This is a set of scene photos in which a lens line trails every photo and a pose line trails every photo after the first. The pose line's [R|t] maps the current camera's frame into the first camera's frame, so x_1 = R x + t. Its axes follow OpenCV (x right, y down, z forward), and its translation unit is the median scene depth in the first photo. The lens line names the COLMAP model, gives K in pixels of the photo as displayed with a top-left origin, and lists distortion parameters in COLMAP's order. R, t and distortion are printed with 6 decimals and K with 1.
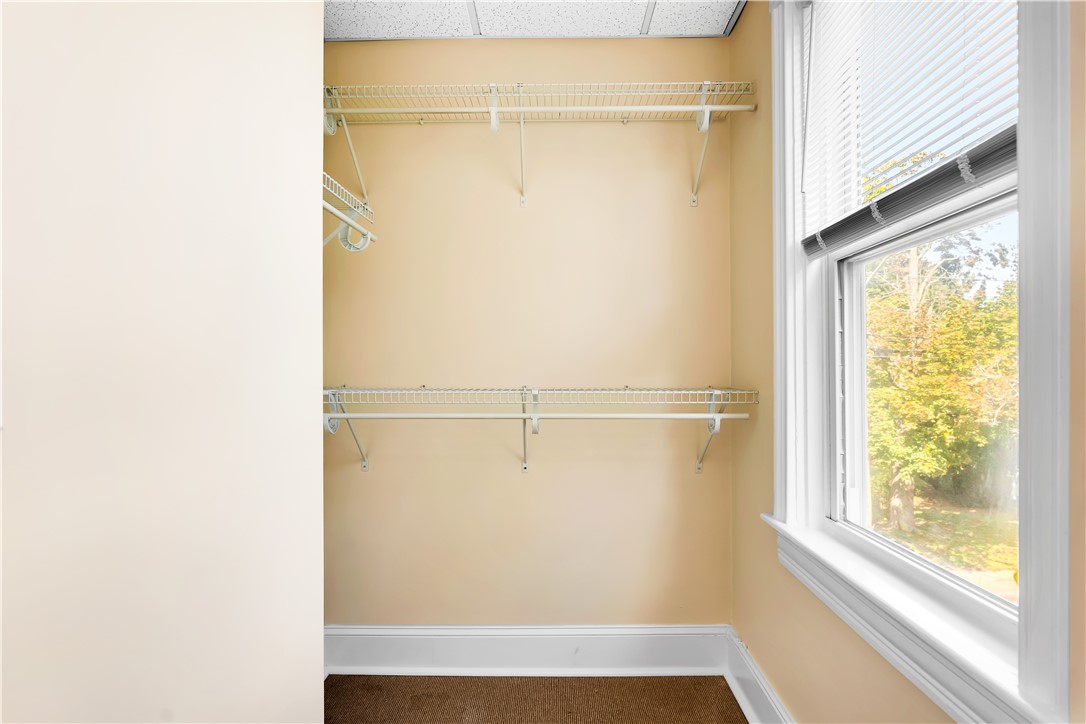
lens RADIAL K [[586.1, 0, 543.2], [0, 586.1, 363.3], [0, 0, 1]] dist [0.002959, -0.000127]
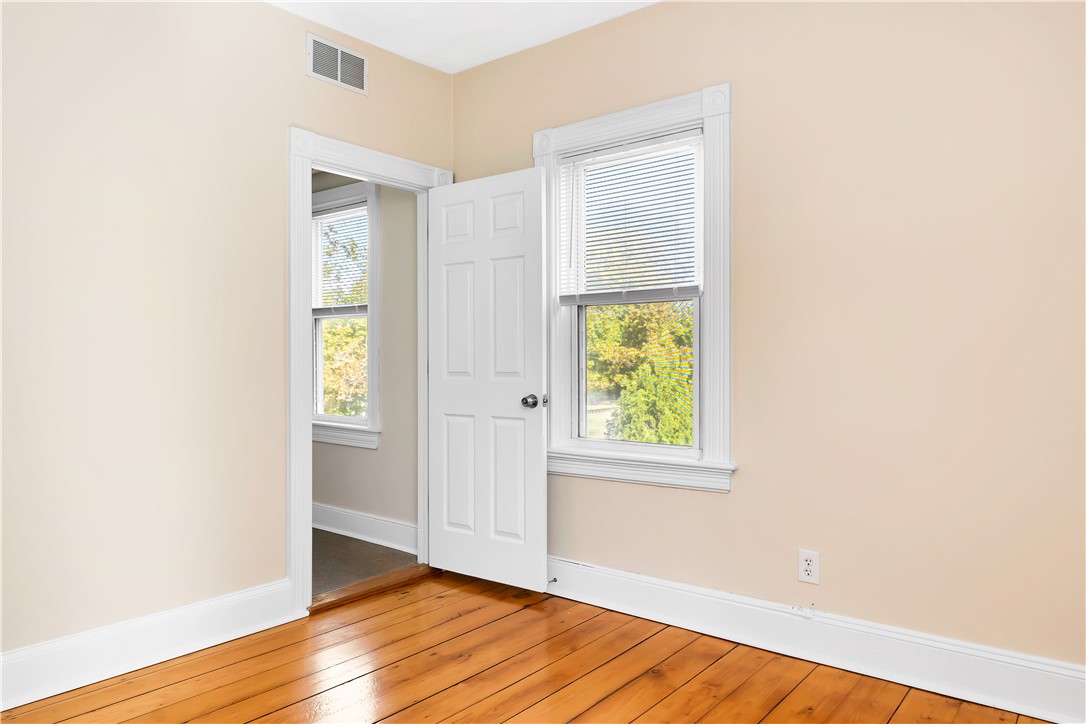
lens RADIAL K [[737.7, 0, 540.5], [0, 737.7, 353.6], [0, 0, 1]] dist [0.001420, 0.000207]
pose [[0.610147, -0.003511, 0.792280, -0.181138], [-0.003624, 0.999967, 0.007222, -0.004211], [-0.792280, -0.007278, 0.610115, -0.220373]]
